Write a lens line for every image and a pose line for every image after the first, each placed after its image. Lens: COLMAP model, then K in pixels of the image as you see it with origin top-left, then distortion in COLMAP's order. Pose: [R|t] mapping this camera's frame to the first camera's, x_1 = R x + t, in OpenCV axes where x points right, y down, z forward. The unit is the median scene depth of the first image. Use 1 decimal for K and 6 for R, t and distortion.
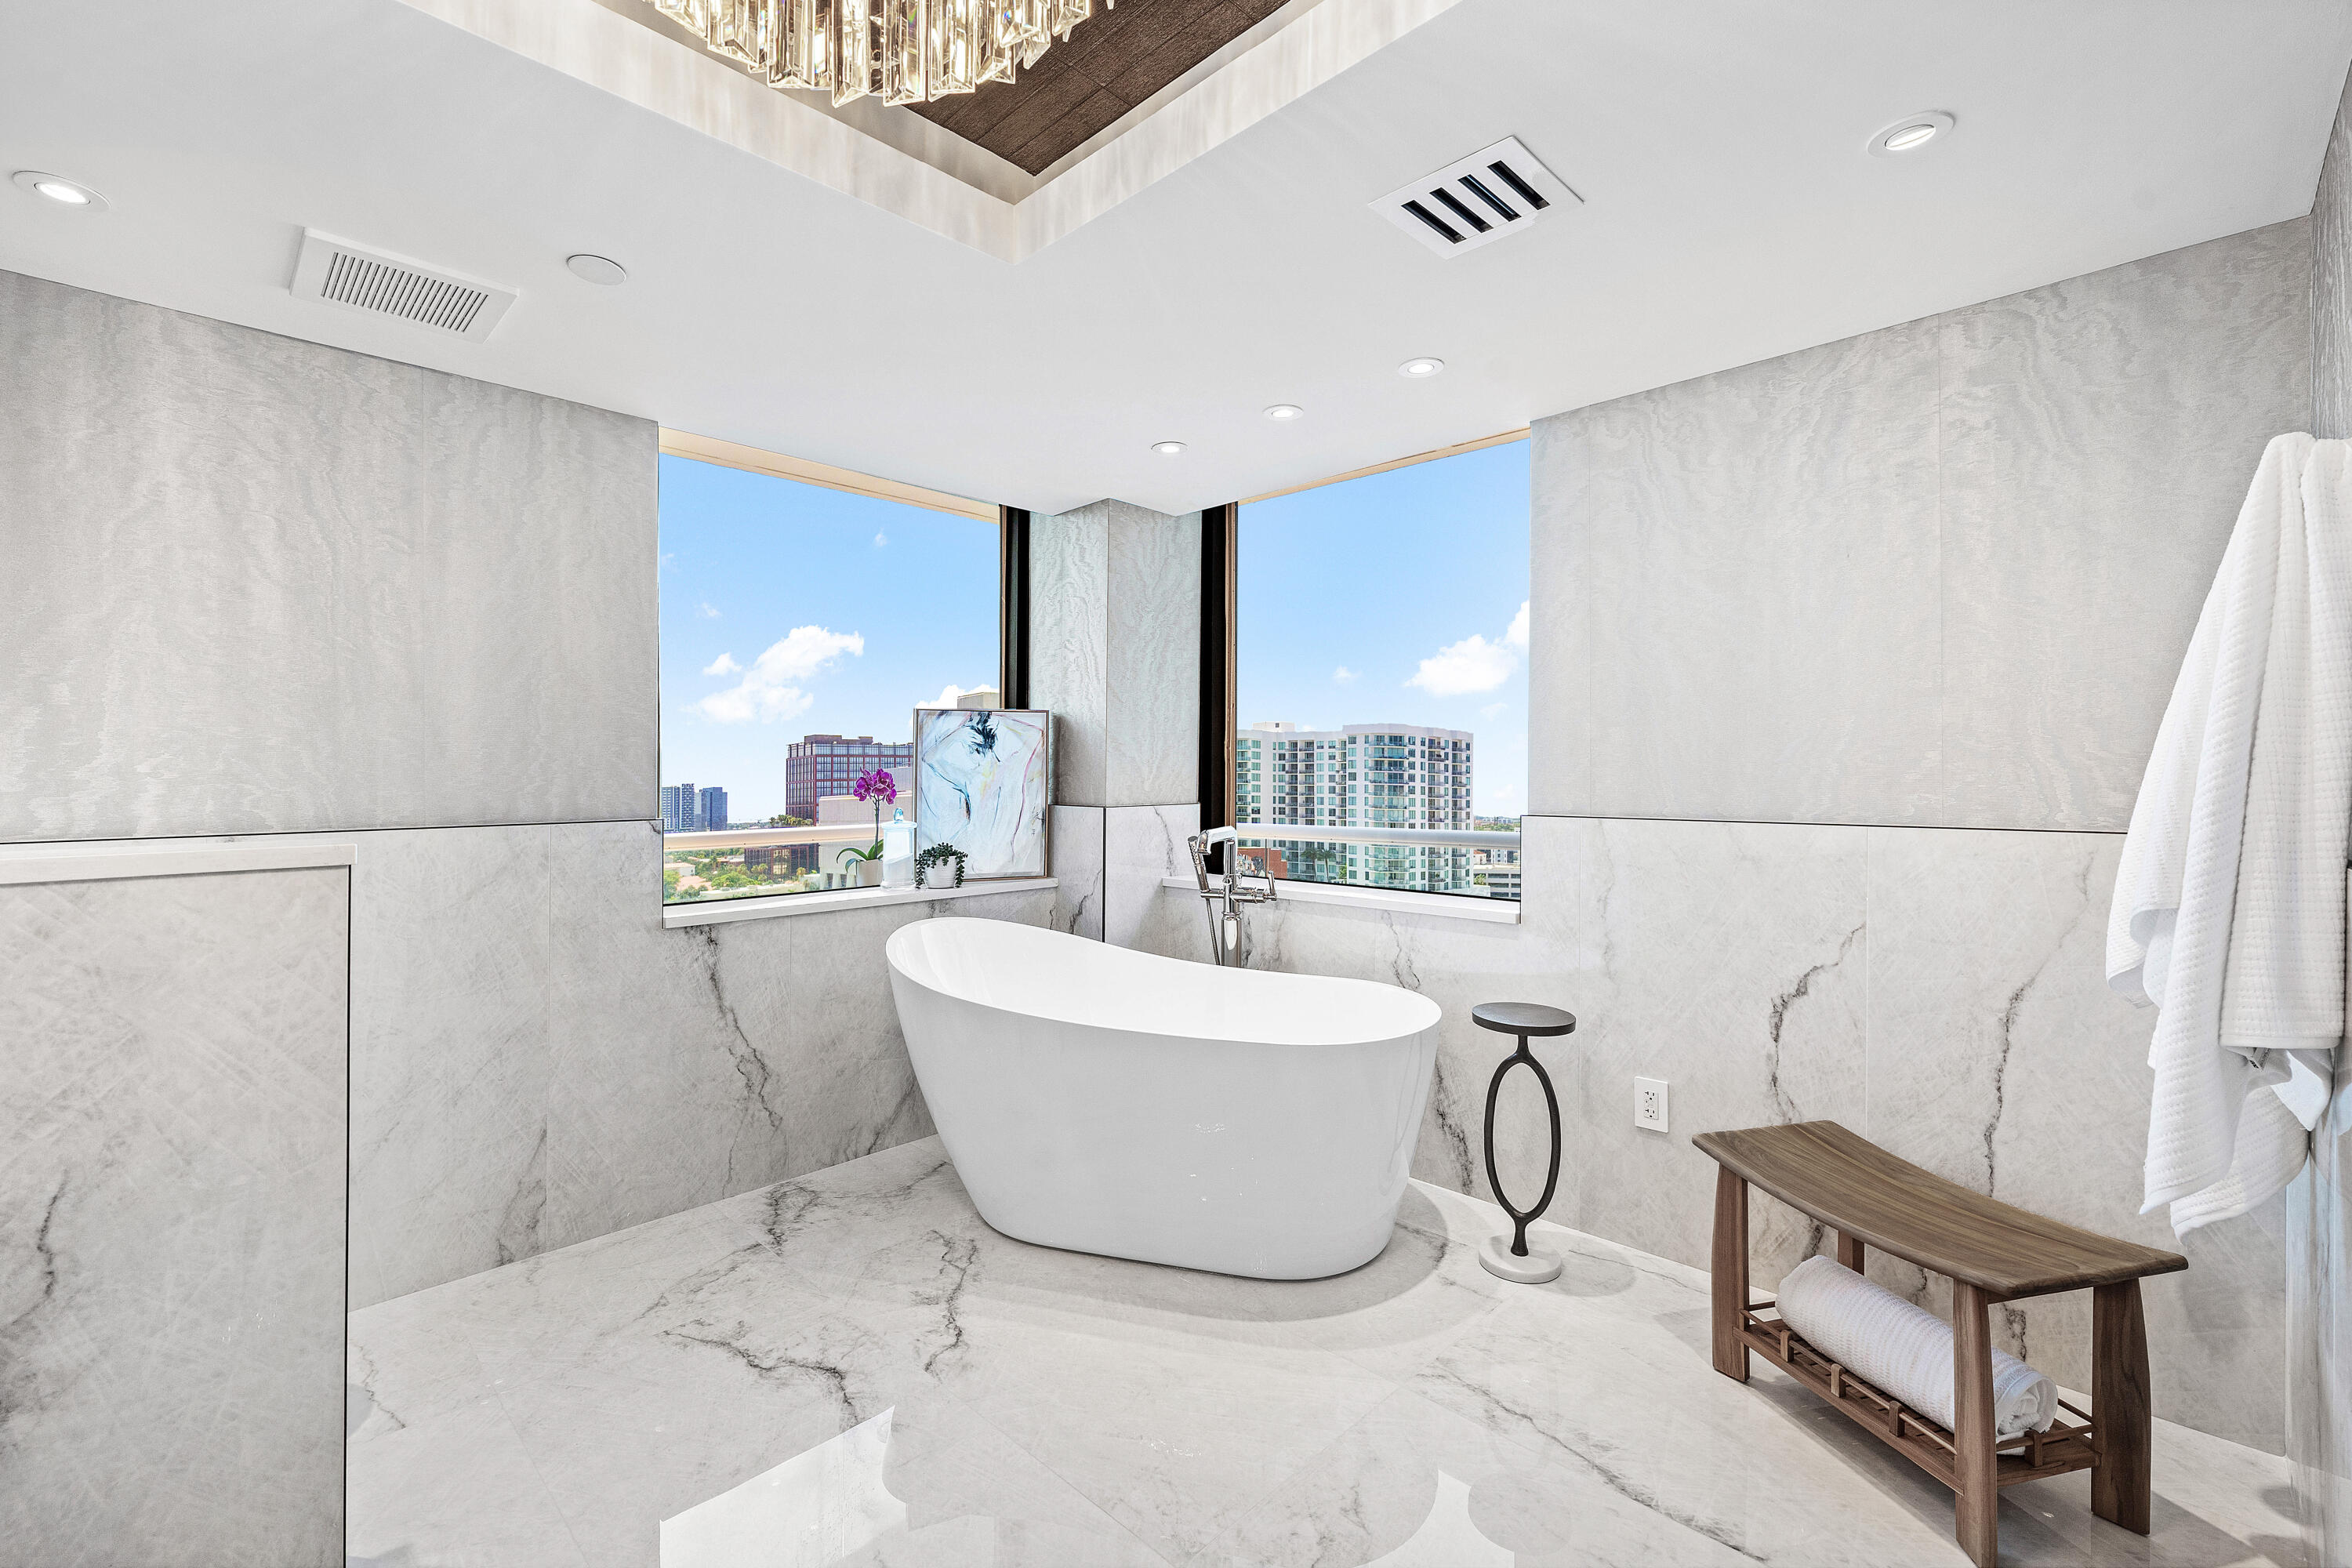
lens RADIAL K [[1009.0, 0, 1183.7], [0, 1009.0, 768.6], [0, 0, 1]] dist [0.000612, -0.000215]
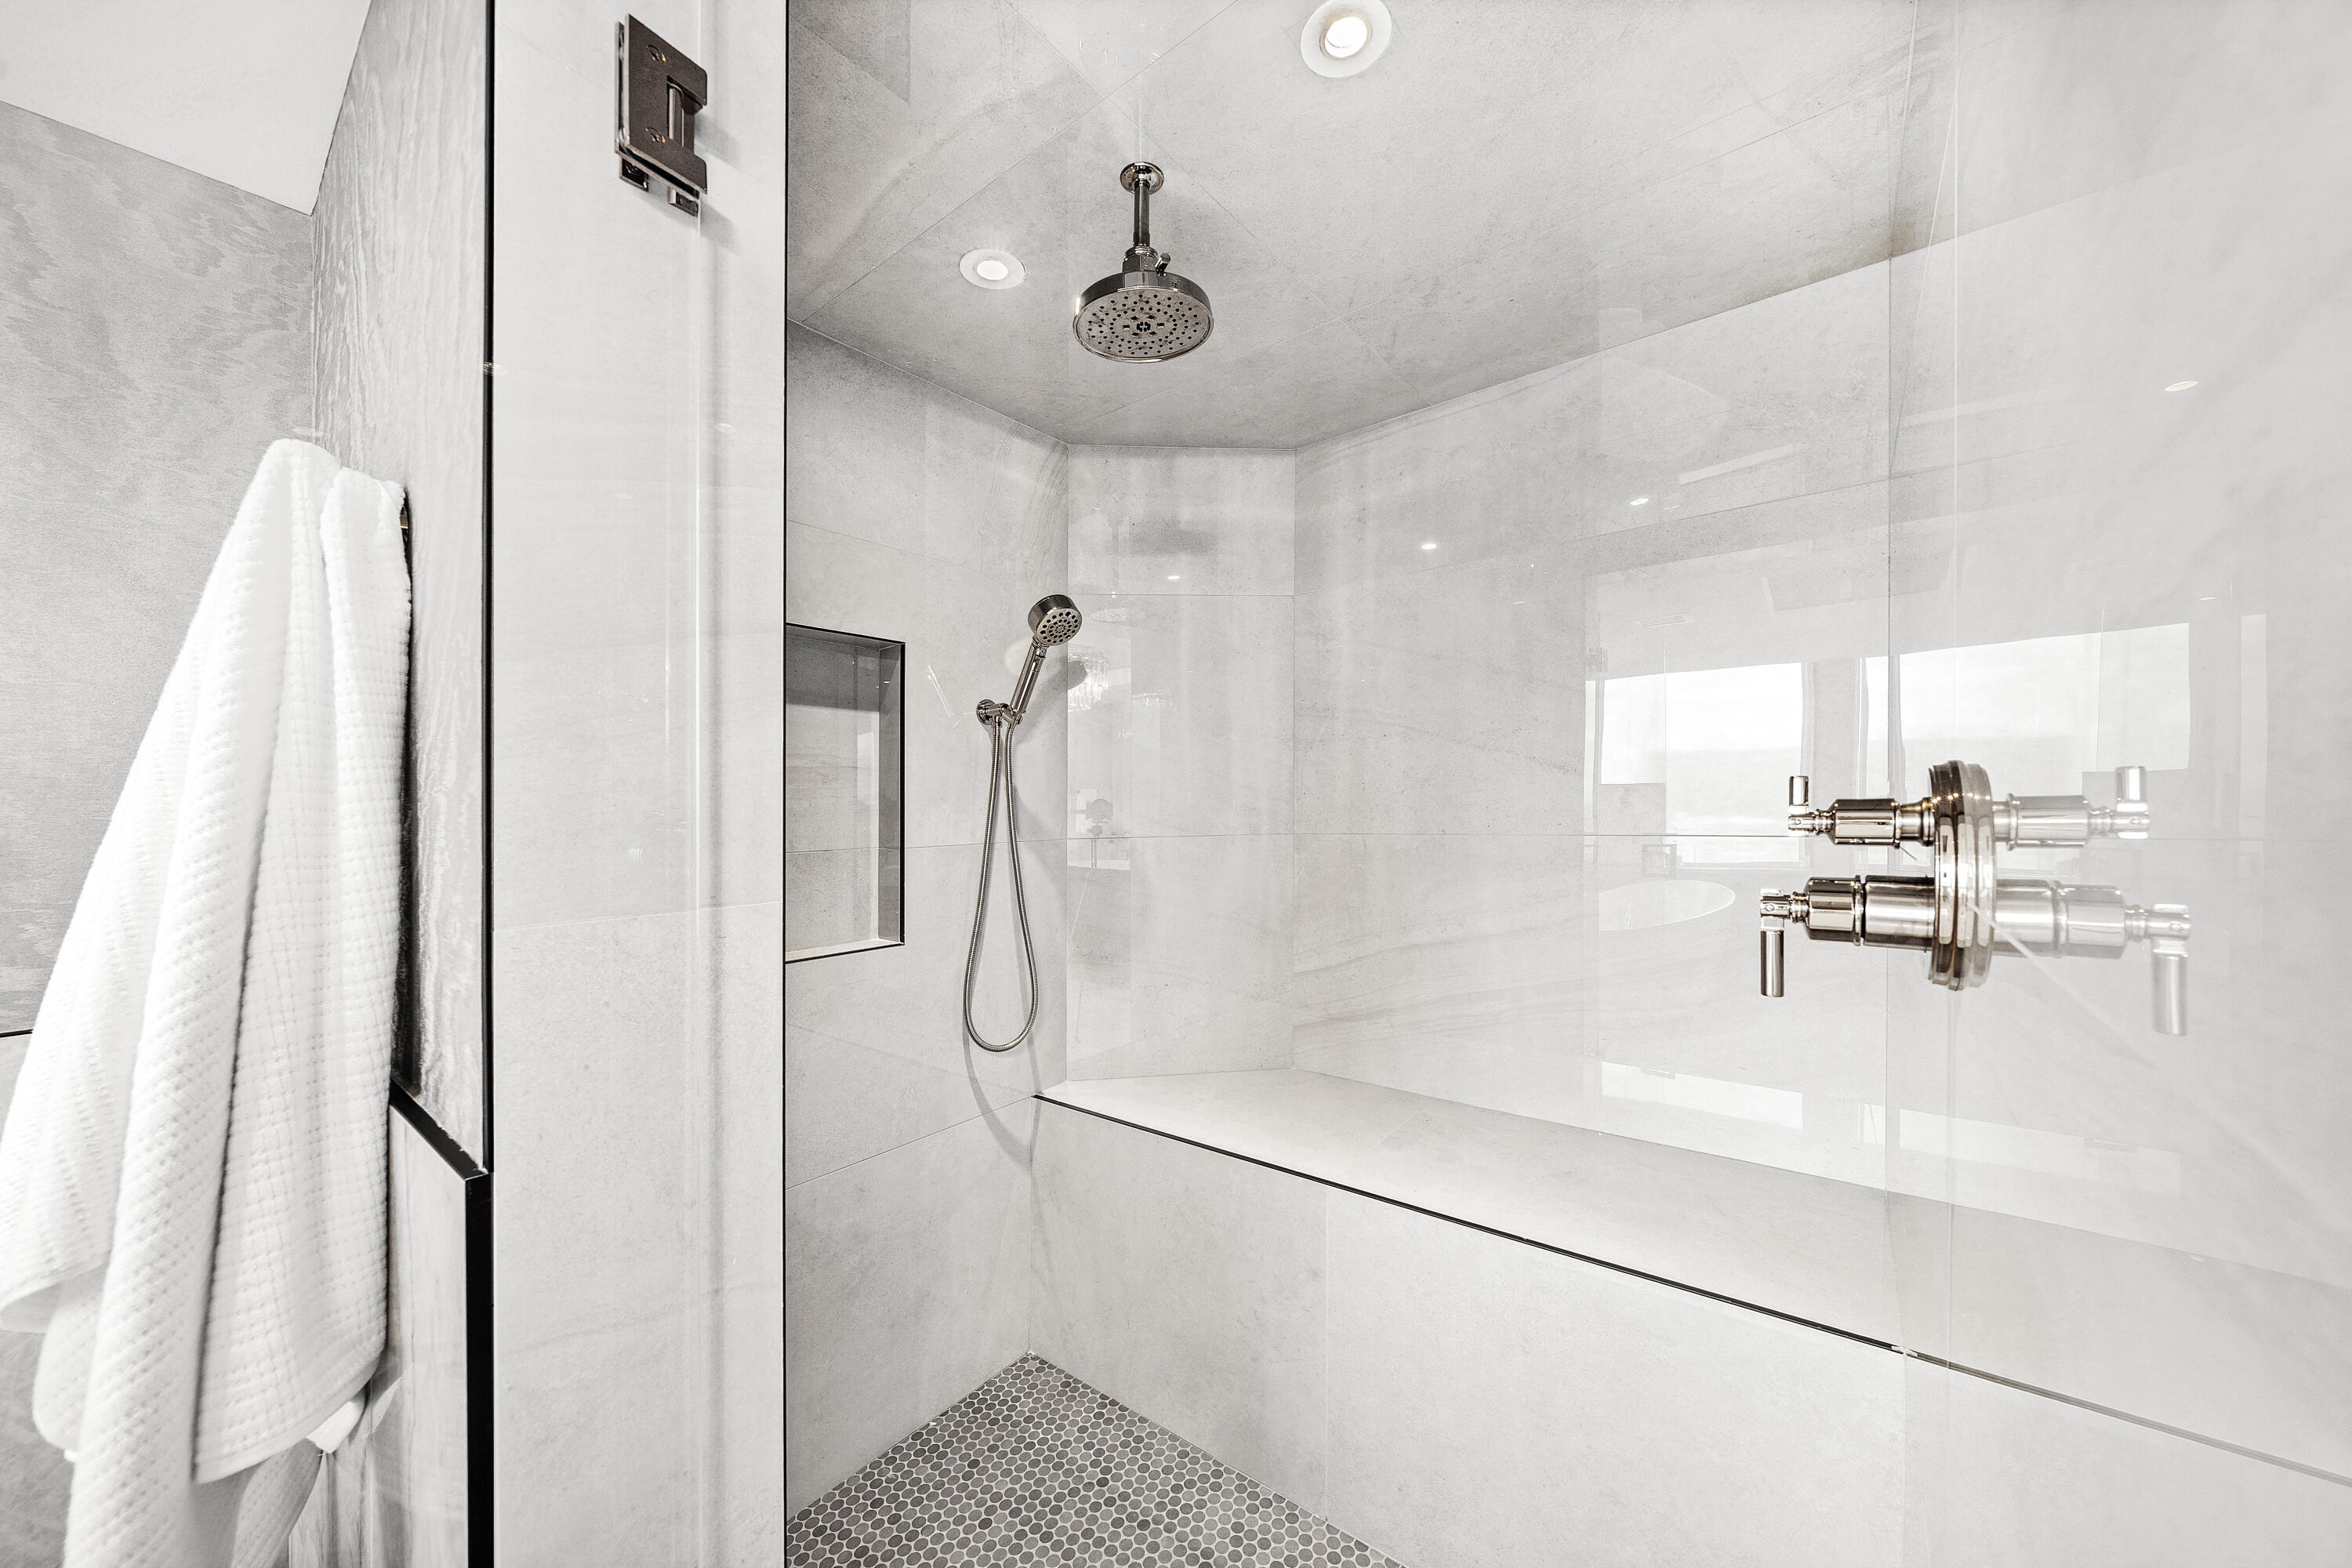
lens RADIAL K [[839.4, 0, 1173.7], [0, 839.4, 827.9], [0, 0, 1]] dist [-0.004028, -0.000192]
pose [[-0.092642, -0.001226, 0.995699, 0.213414], [0.004487, 0.999989, 0.001649, -0.034860], [-0.995689, 0.004620, -0.092635, 0.206710]]
